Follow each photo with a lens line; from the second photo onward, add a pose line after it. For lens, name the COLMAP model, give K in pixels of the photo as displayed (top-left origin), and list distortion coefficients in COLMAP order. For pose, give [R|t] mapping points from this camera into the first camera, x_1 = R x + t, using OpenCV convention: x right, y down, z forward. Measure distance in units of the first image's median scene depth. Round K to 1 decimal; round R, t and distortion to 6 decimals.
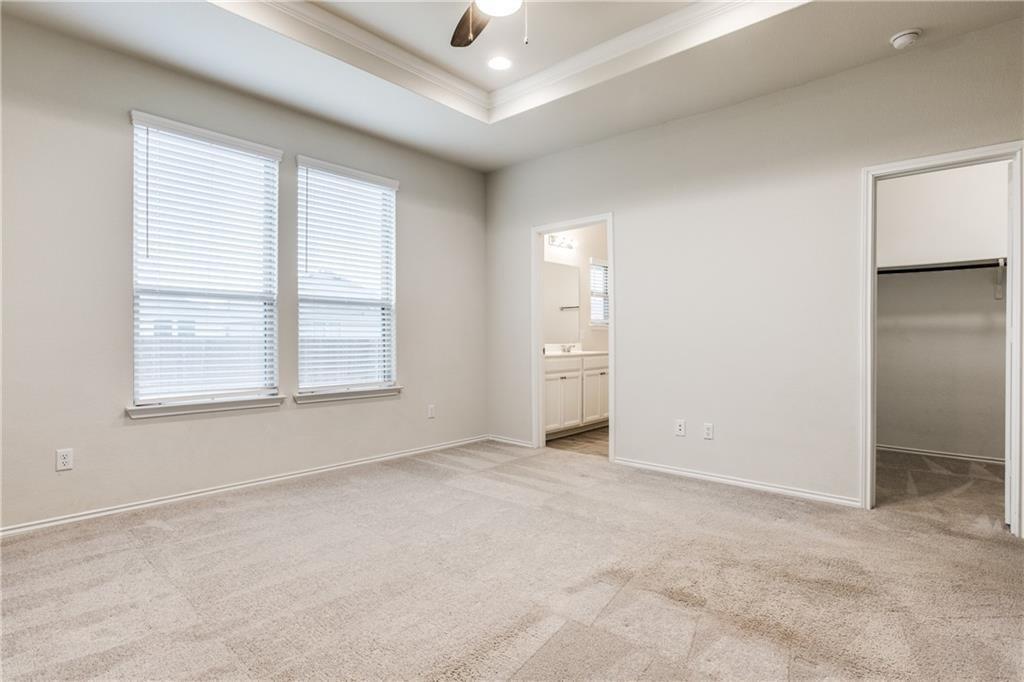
lens RADIAL K [[510.2, 0, 505.5], [0, 510.2, 343.7], [0, 0, 1]] dist [0.001866, 0.001645]
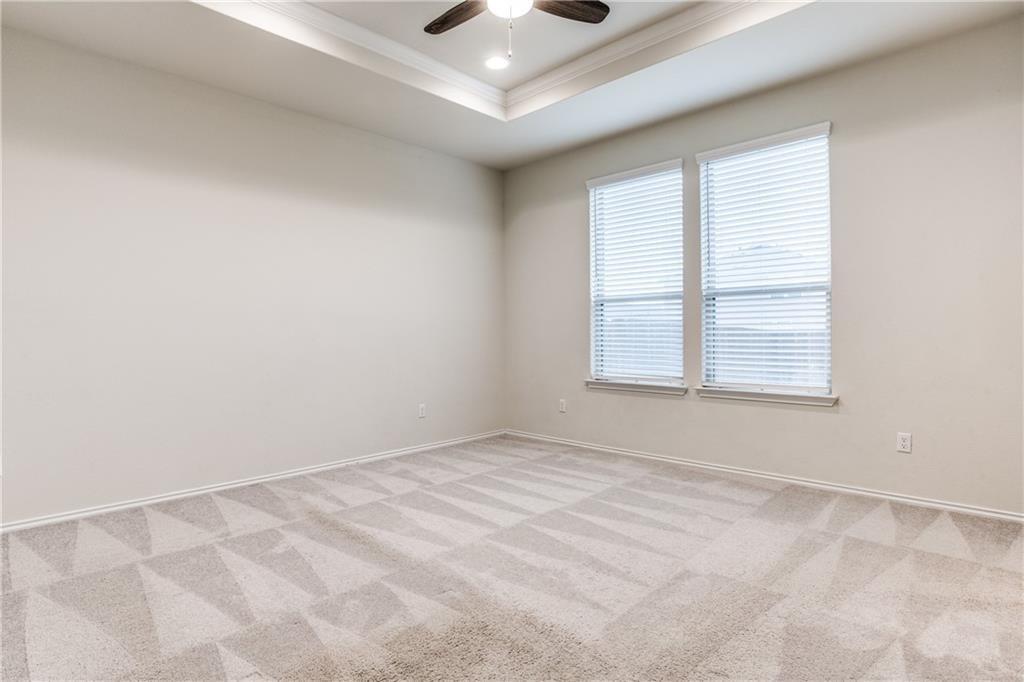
lens RADIAL K [[513.1, 0, 512.0], [0, 513.1, 341.0], [0, 0, 1]] dist [-0.058512, 0.027923]
pose [[0.007134, 0.006211, -0.999955, 0.617519], [-0.005442, 0.999966, 0.006172, 0.002888], [0.999960, 0.005398, 0.007167, 0.624428]]
